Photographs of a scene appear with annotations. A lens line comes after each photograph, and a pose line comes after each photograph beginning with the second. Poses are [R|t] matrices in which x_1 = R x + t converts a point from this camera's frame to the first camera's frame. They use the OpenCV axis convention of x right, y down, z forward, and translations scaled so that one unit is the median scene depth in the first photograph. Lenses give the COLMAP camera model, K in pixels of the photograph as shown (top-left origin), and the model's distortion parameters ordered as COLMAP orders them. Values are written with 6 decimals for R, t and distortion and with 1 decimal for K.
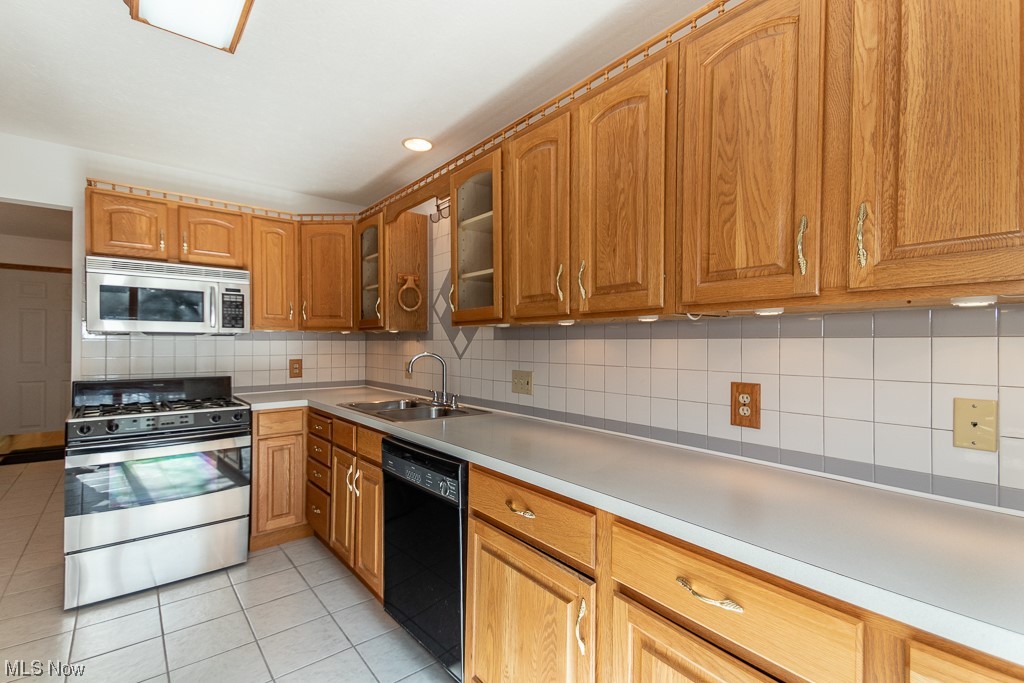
lens RADIAL K [[478.1, 0, 518.5], [0, 478.1, 342.7], [0, 0, 1]] dist [0.044144, -0.001982]
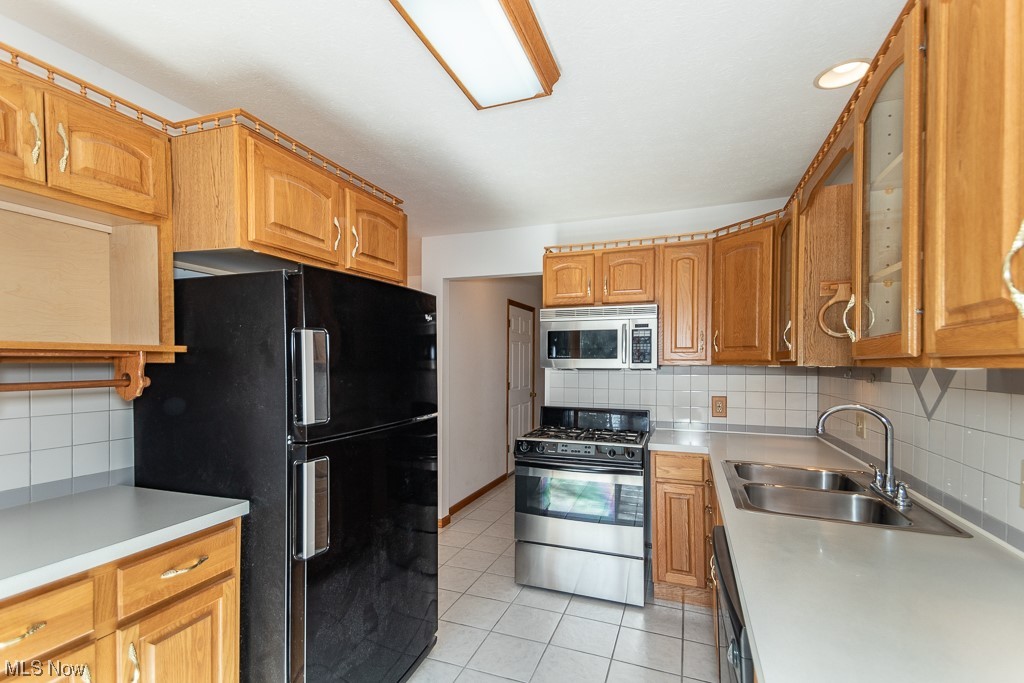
lens RADIAL K [[478.1, 0, 484.1], [0, 478.1, 365.7], [0, 0, 1]] dist [0.044144, -0.001982]
pose [[0.469817, 0.000479, -0.882764, 0.133774], [0.003613, 0.999990, 0.002466, -0.029942], [0.882756, -0.004348, 0.469811, 0.255208]]
